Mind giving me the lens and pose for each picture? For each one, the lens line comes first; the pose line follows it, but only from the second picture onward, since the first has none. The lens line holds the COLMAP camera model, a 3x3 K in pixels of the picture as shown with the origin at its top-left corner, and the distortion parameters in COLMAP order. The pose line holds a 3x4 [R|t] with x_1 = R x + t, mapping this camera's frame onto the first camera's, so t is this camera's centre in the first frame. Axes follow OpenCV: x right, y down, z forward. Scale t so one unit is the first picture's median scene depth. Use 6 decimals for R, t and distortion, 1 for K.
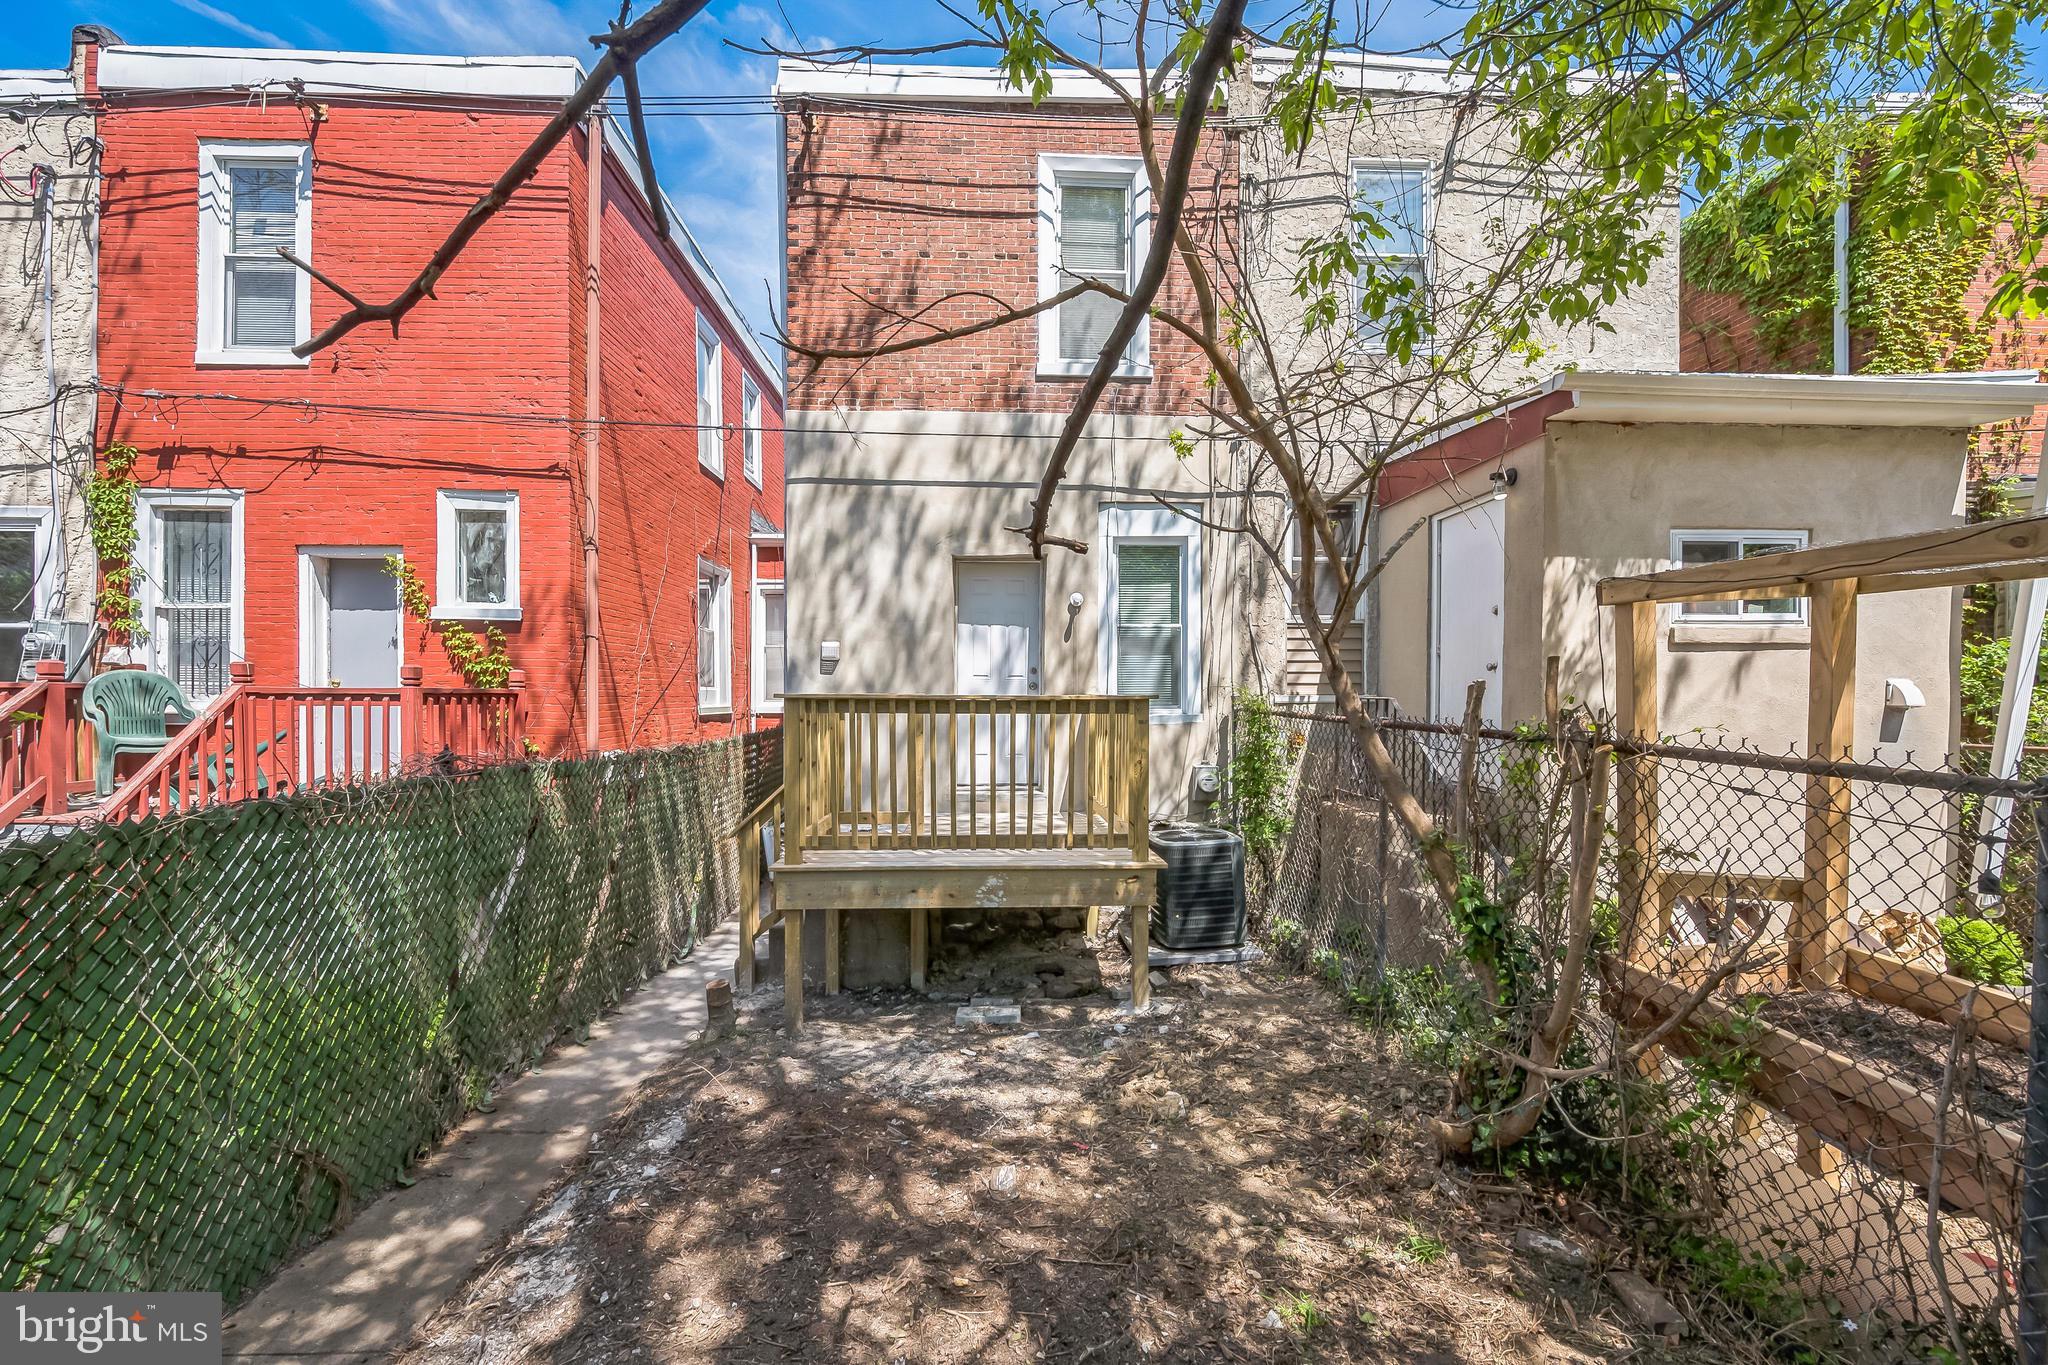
lens RADIAL K [[832.2, 0, 1030.4], [0, 832.2, 708.3], [0, 0, 1]] dist [0.004364, 0.000240]
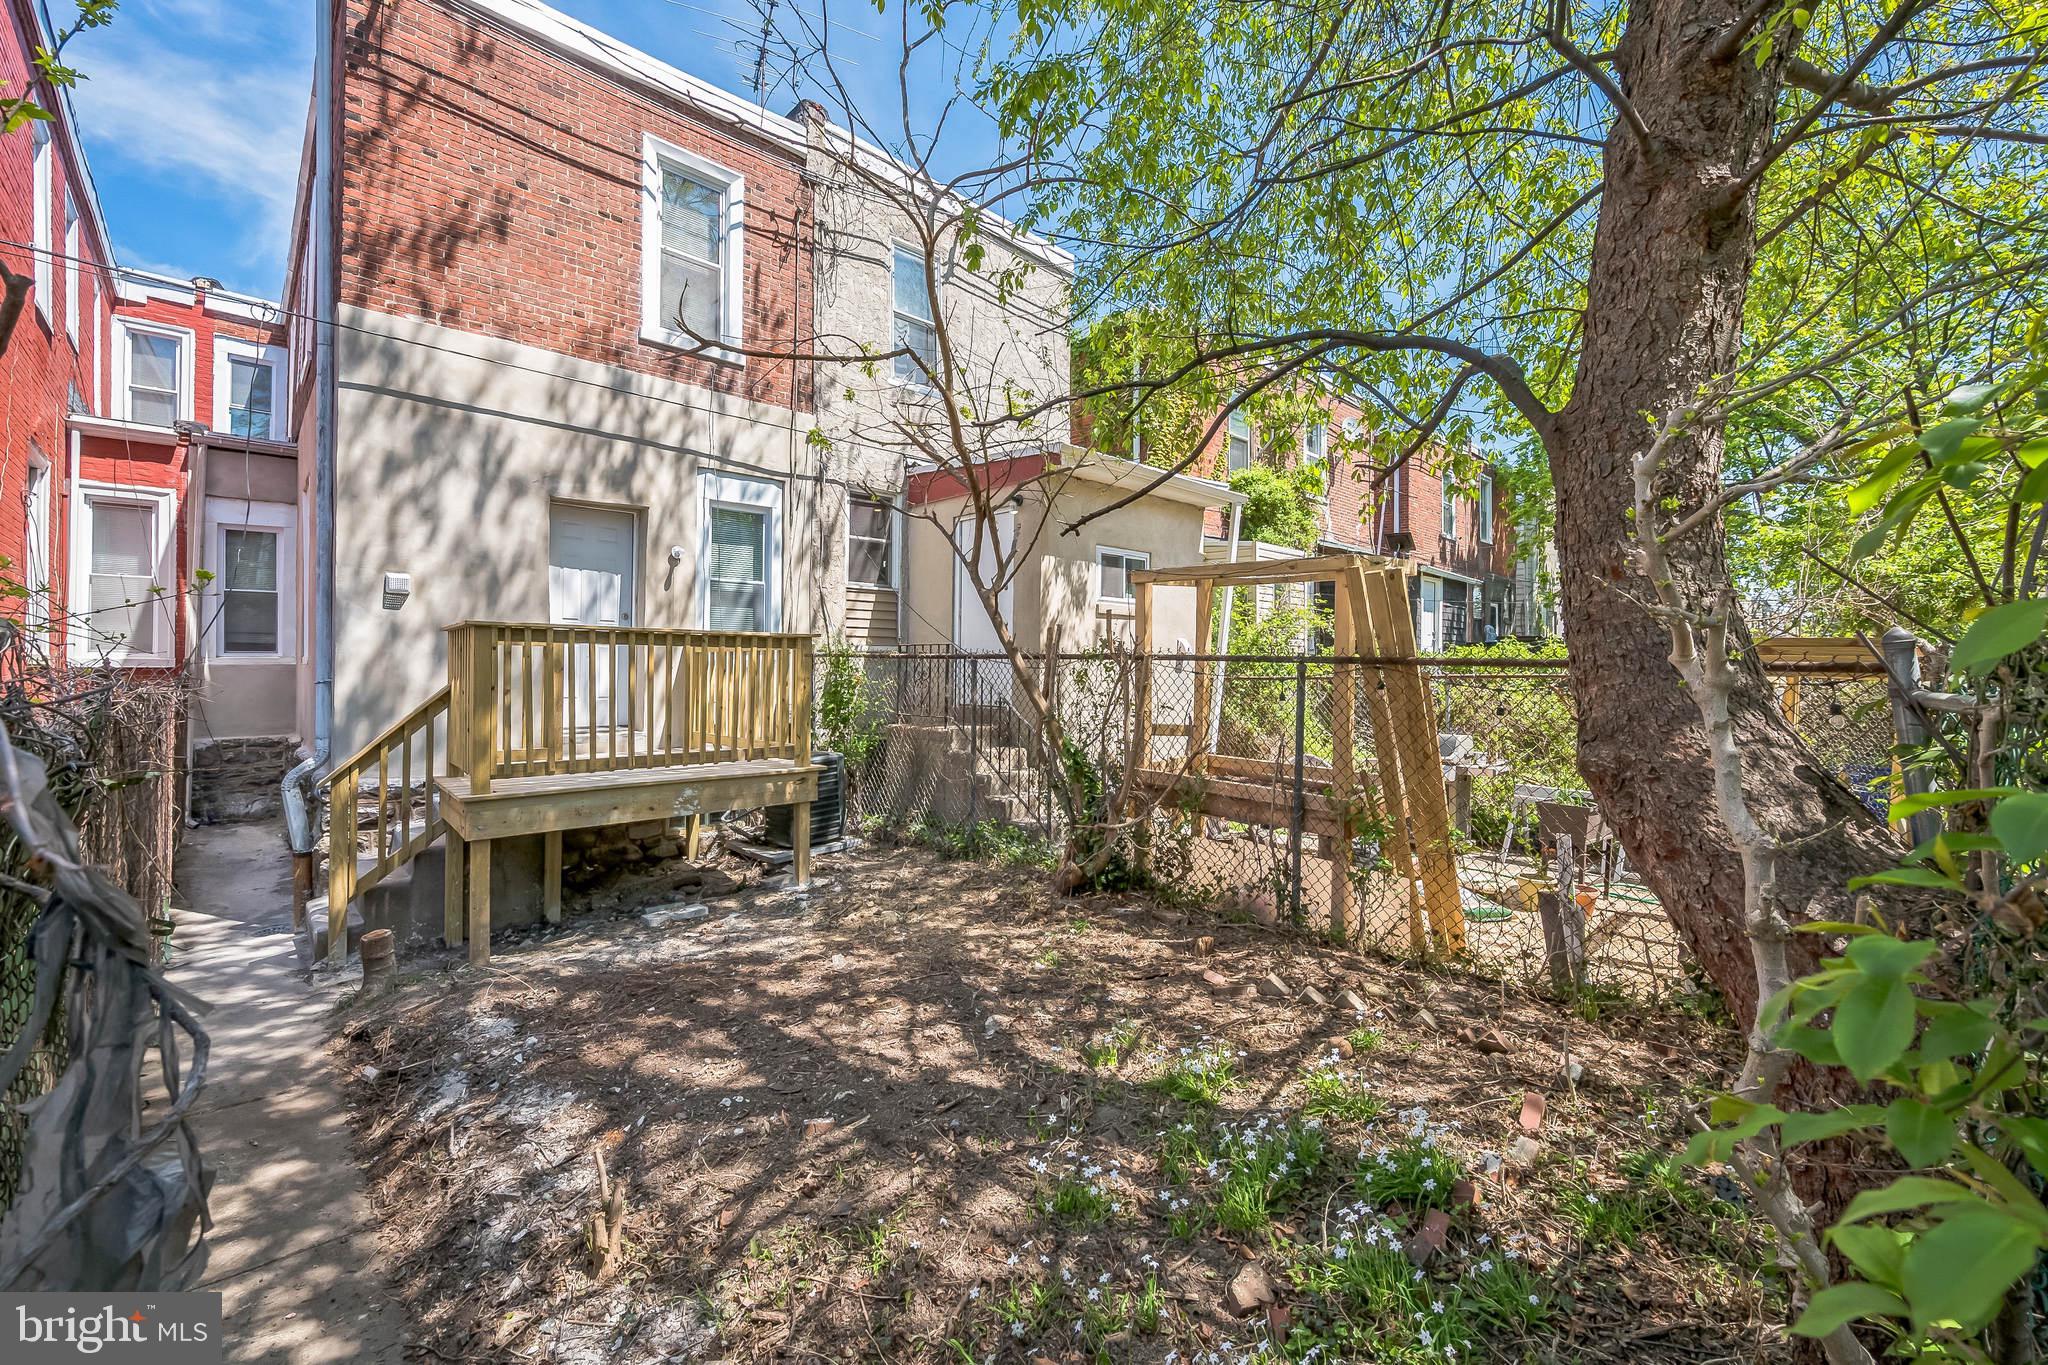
lens RADIAL K [[828.7, 0, 1024.0], [0, 828.7, 682.5], [0, 0, 1]] dist [0.001278, 0.000282]
pose [[0.755835, -0.007755, 0.654716, -0.317289], [0.008377, 0.999963, 0.002174, 0.041608], [-0.654709, 0.003841, 0.755872, -0.118635]]
